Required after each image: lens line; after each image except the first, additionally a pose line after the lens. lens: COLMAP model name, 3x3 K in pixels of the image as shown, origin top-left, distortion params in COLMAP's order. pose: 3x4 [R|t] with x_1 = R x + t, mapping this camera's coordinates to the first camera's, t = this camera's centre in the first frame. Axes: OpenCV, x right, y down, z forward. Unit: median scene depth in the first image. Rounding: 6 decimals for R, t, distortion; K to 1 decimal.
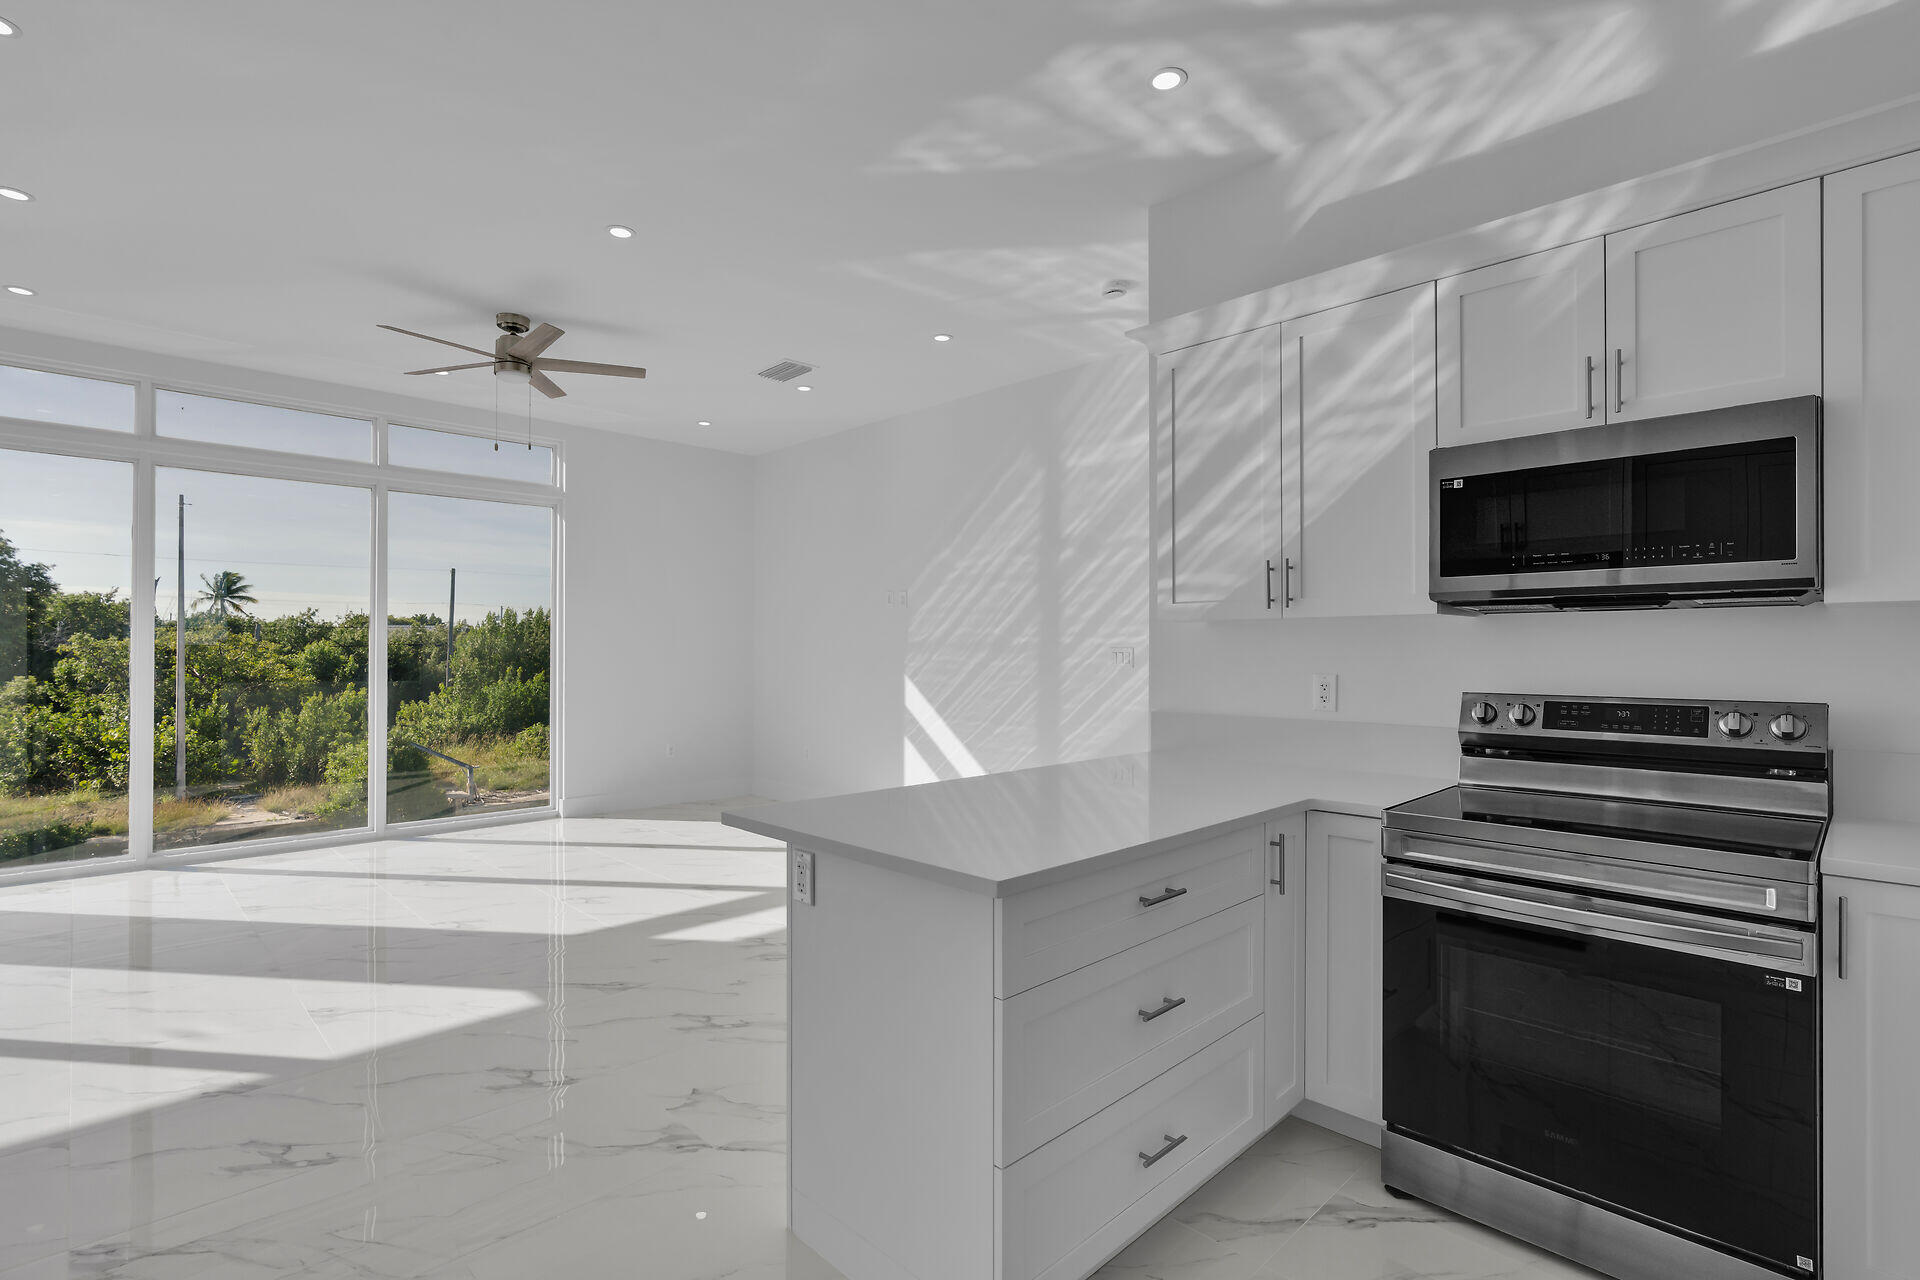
lens RADIAL K [[911.0, 0, 960.0], [0, 911.0, 640.0], [0, 0, 1]] dist [-0.008456, 0.000079]
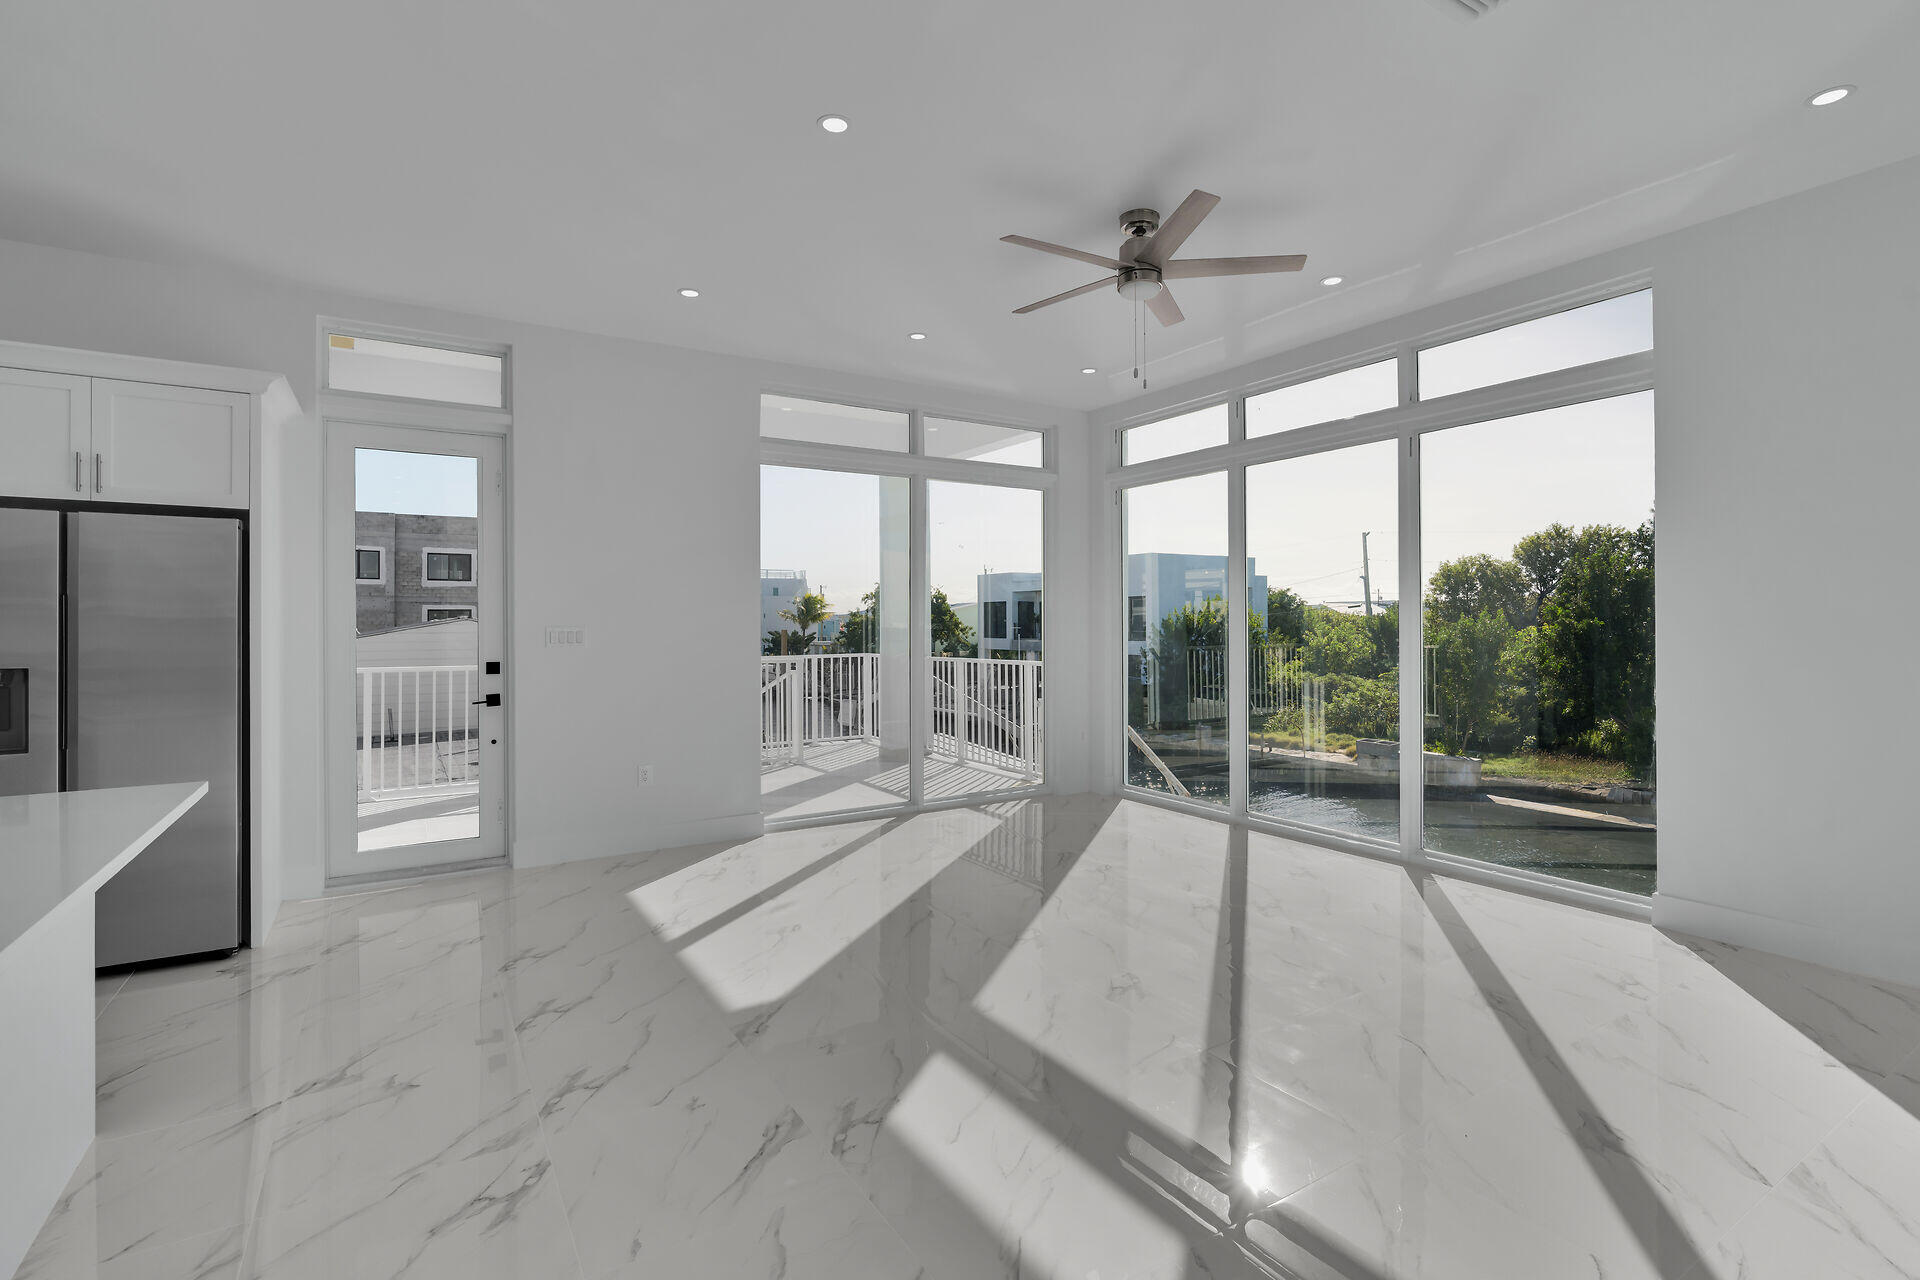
lens RADIAL K [[887.8, 0, 958.5], [0, 887.8, 611.0], [0, 0, 1]] dist [-0.009268, -0.000005]
pose [[-0.217705, -0.017117, -0.975864, 0.054944], [0.015182, 0.999666, -0.020922, 0.000951], [0.975896, -0.019370, -0.217373, 0.188837]]
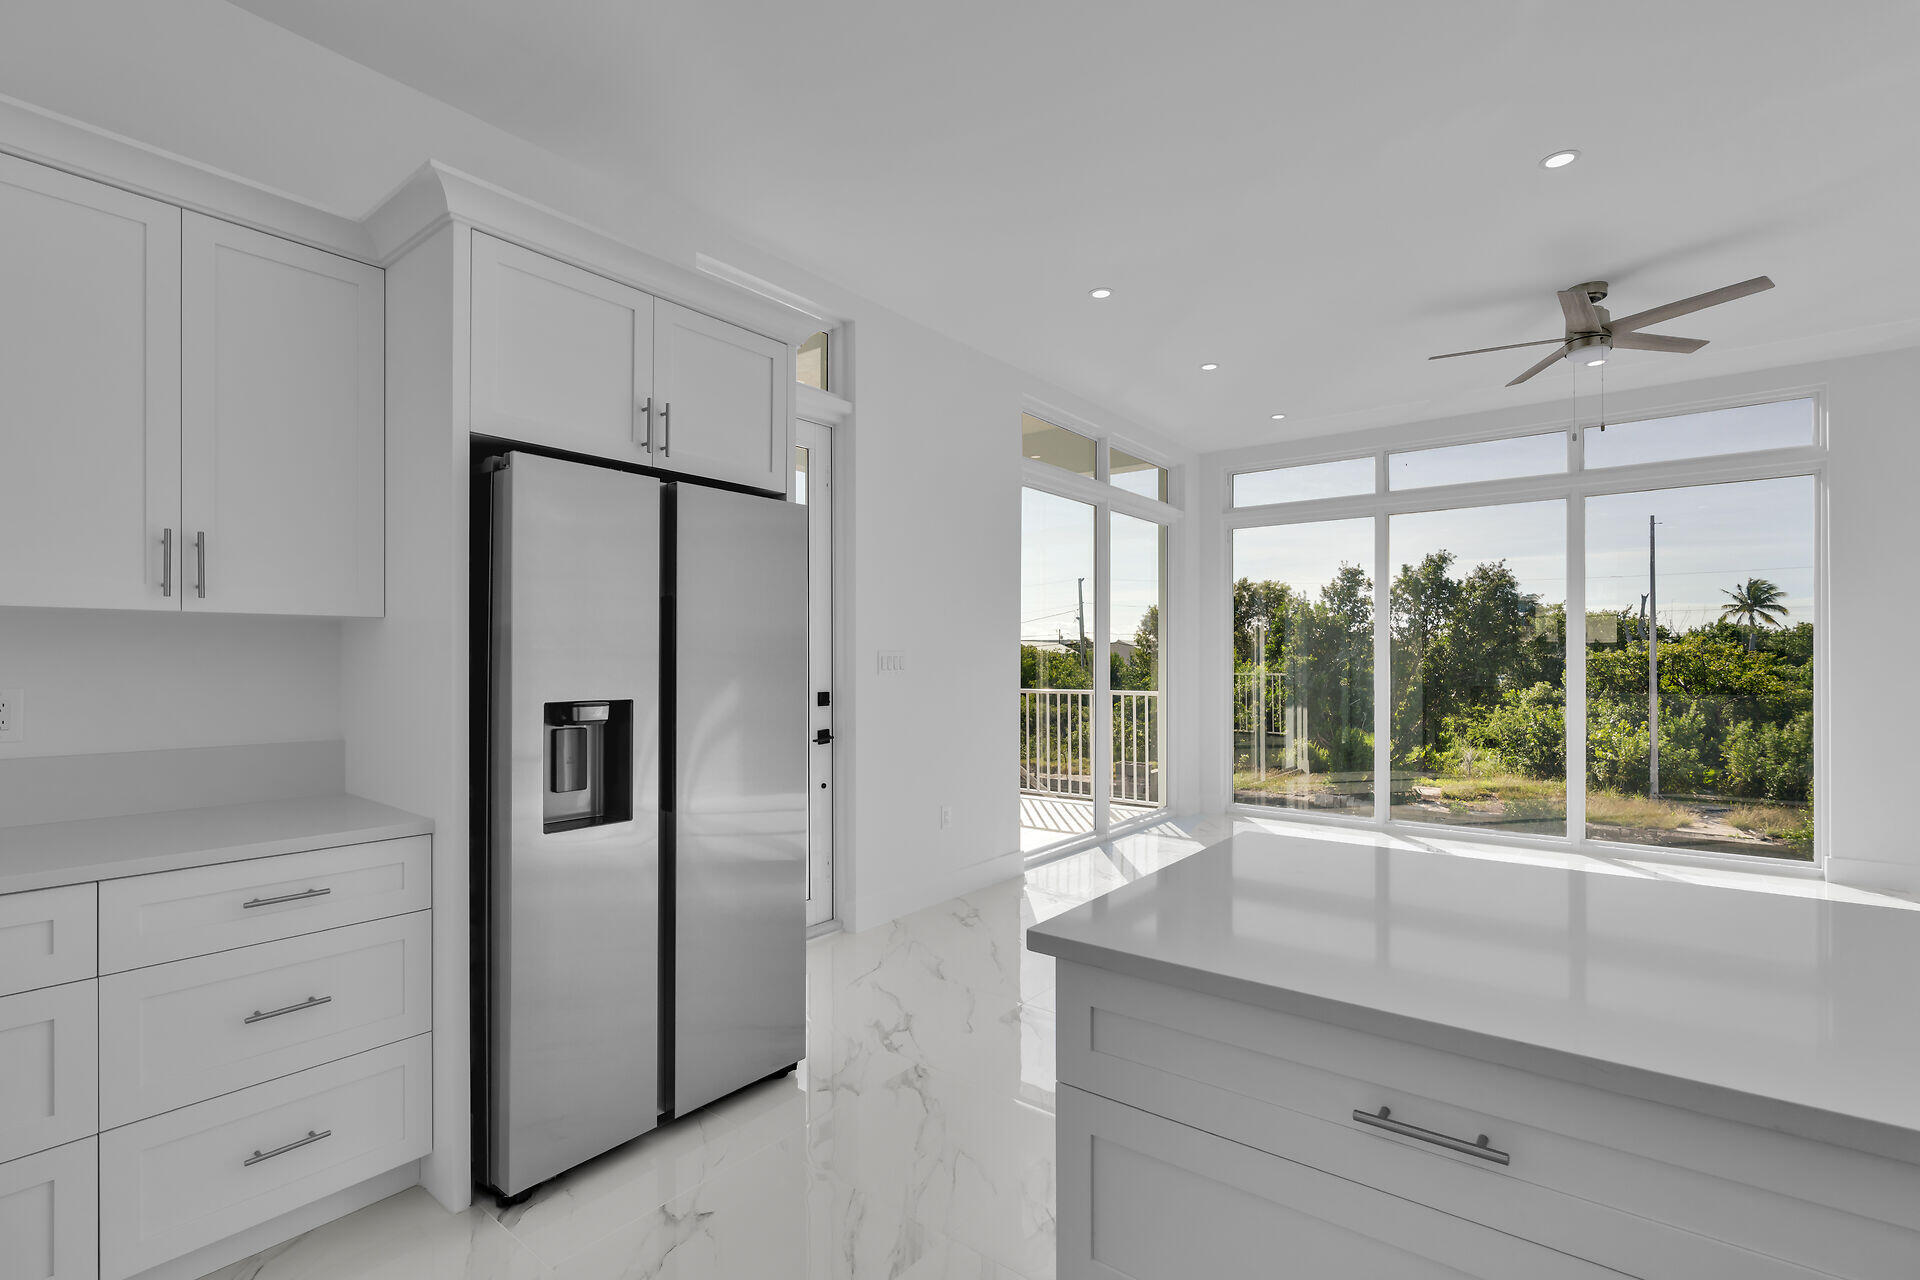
lens RADIAL K [[874.7, 0, 960.0], [0, 874.7, 640.0], [0, 0, 1]] dist [0.003486, 0.000251]
pose [[0.133391, -0.025193, -0.990743, 0.052331], [0.012451, 0.999641, -0.023743, 0.001133], [0.990985, -0.009169, 0.133657, 0.050251]]
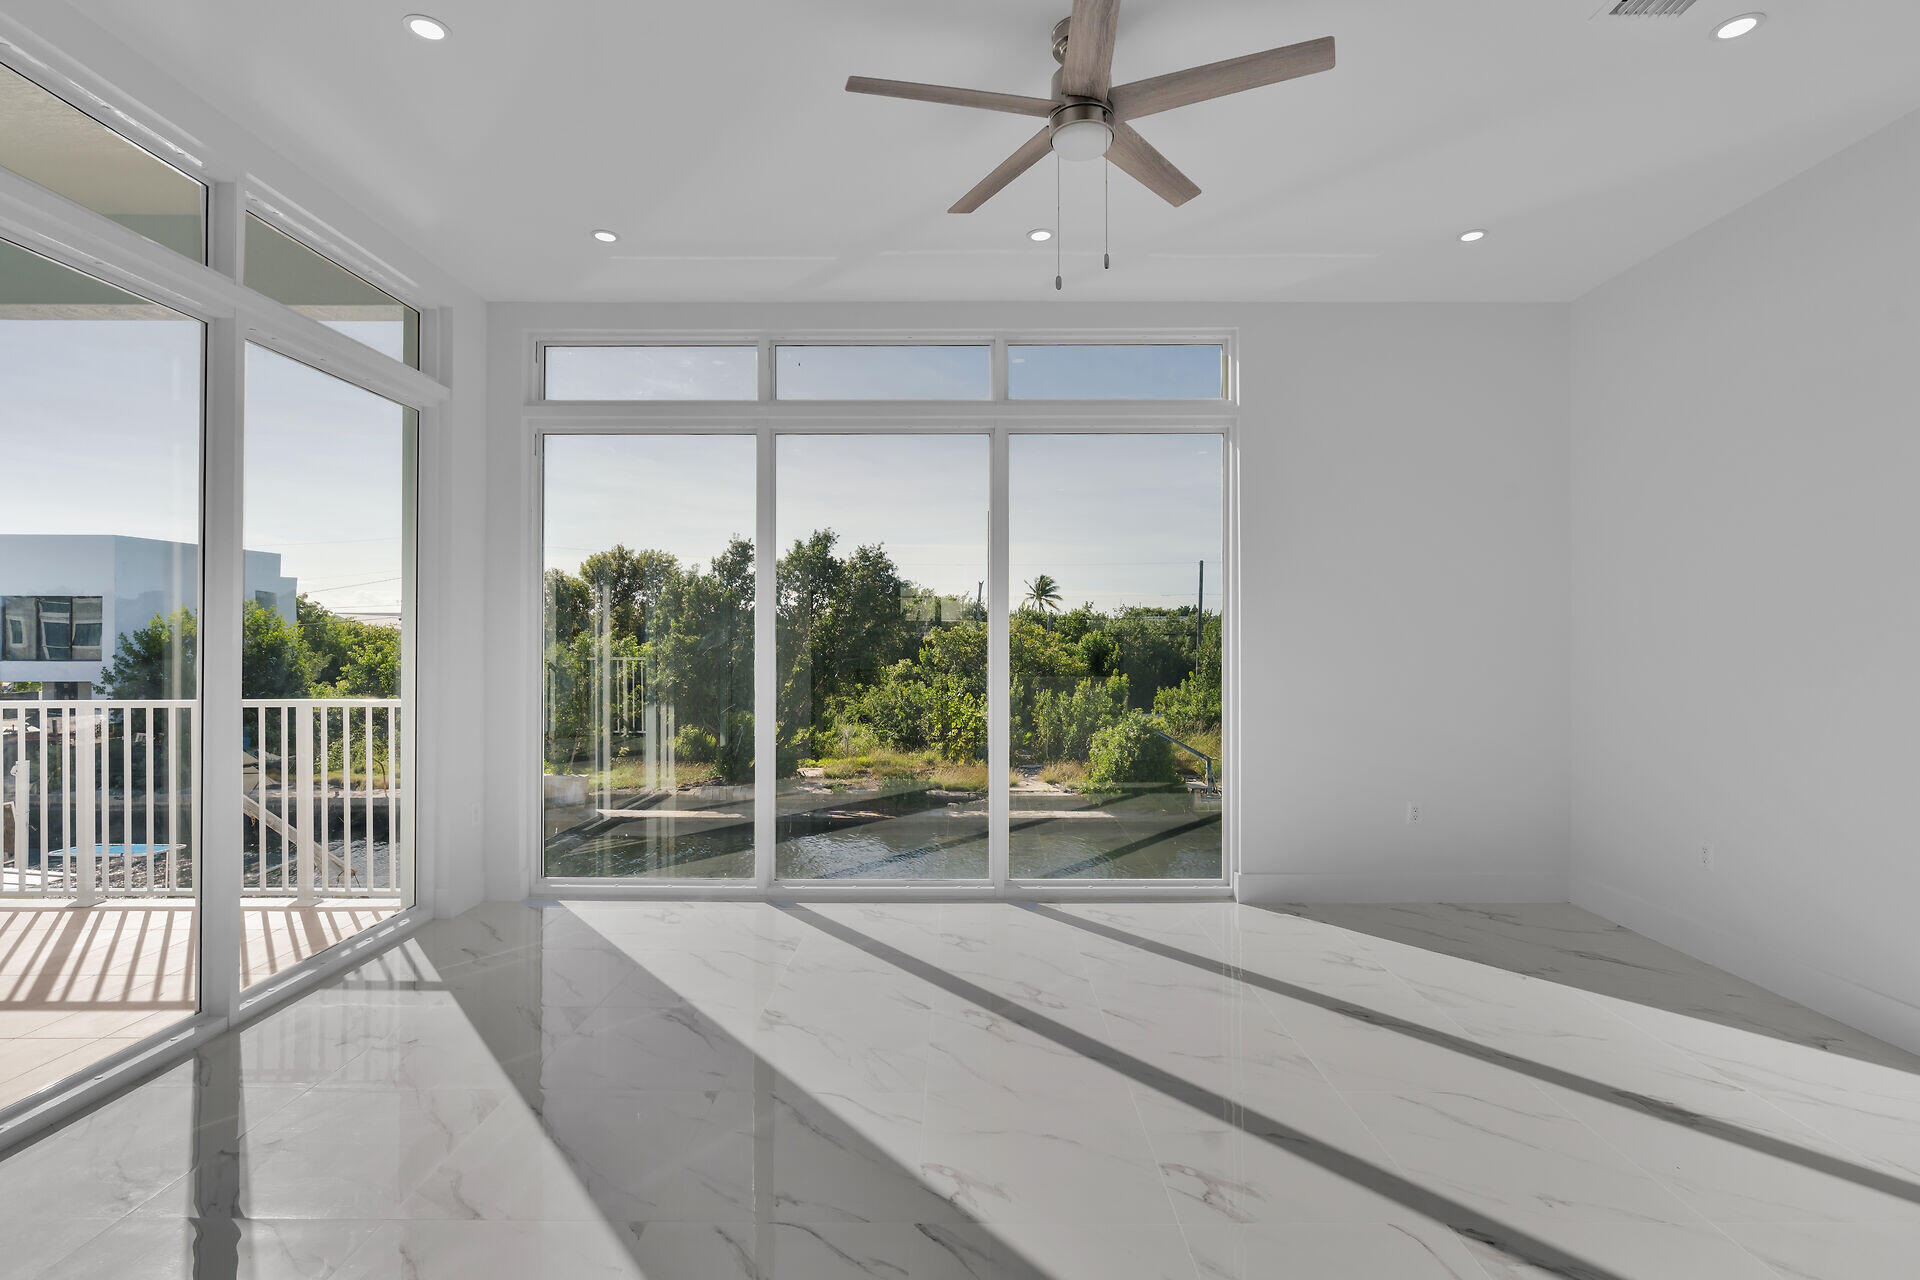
lens RADIAL K [[911.0, 0, 960.0], [0, 911.0, 640.0], [0, 0, 1]] dist [-0.008456, 0.000079]
pose [[0.708468, -0.000834, -0.705743, -0.031414], [0.010315, 0.999905, 0.009174, -0.000313], [0.705668, -0.013779, 0.708409, 0.107034]]
